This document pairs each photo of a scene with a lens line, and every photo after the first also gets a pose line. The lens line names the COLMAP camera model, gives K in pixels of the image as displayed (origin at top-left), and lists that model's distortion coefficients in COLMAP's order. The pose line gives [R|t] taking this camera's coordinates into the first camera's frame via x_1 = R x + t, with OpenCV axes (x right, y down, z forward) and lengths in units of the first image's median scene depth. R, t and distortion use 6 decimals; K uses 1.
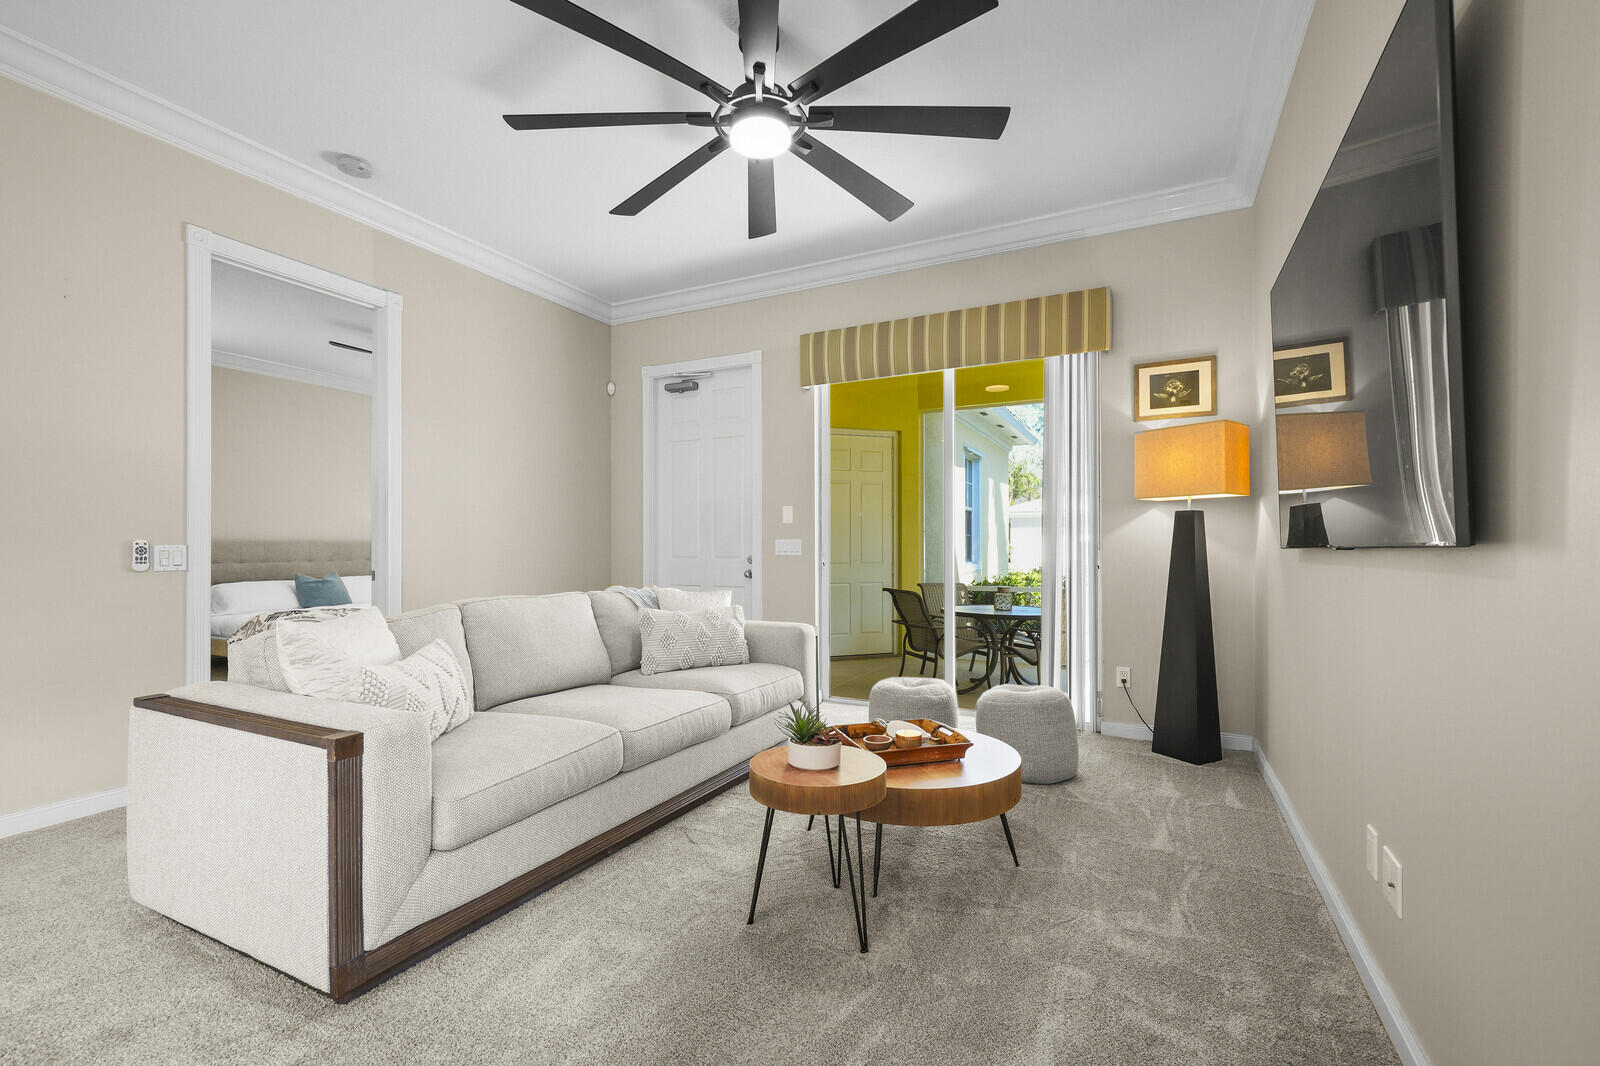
lens RADIAL K [[702.1, 0, 770.8], [0, 702.1, 546.3], [0, 0, 1]] dist [0.002230, 0.002613]
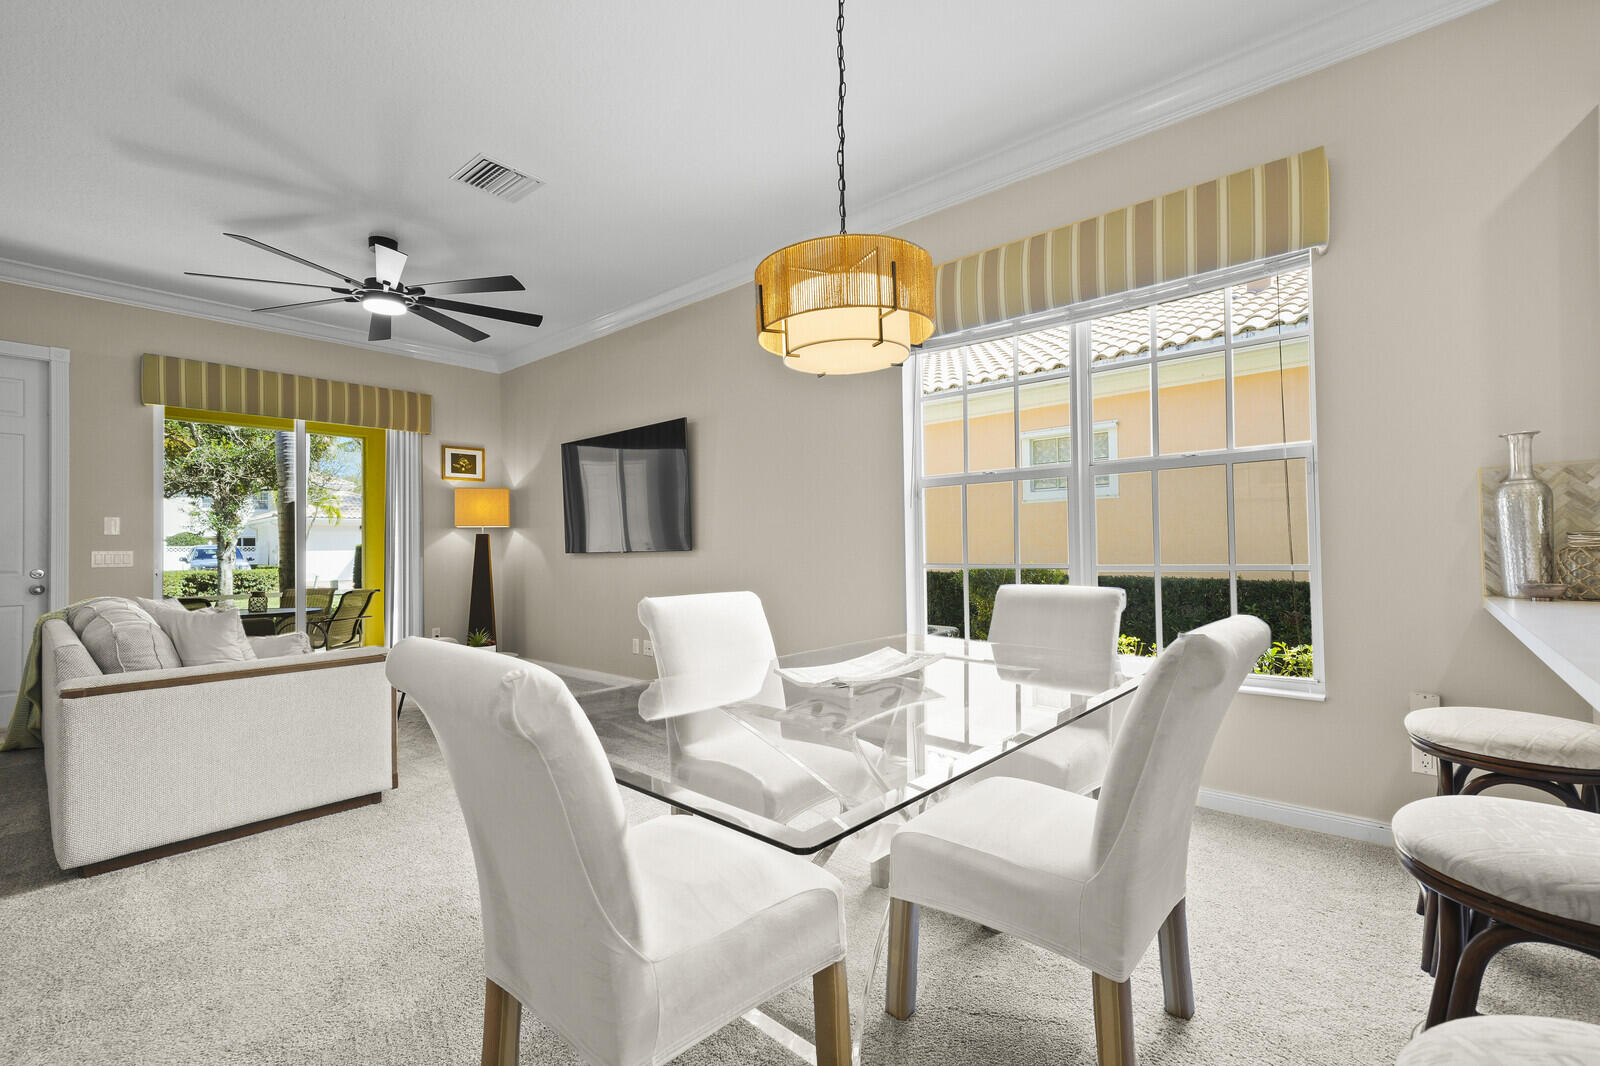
lens RADIAL K [[702.1, 0, 805.5], [0, 702.1, 537.1], [0, 0, 1]] dist [0.002230, 0.002613]
pose [[0.239183, 0.014274, 0.970869, -0.875706], [0.012799, 0.999759, -0.017851, -0.000421], [-0.970890, 0.016696, 0.238943, -0.220793]]
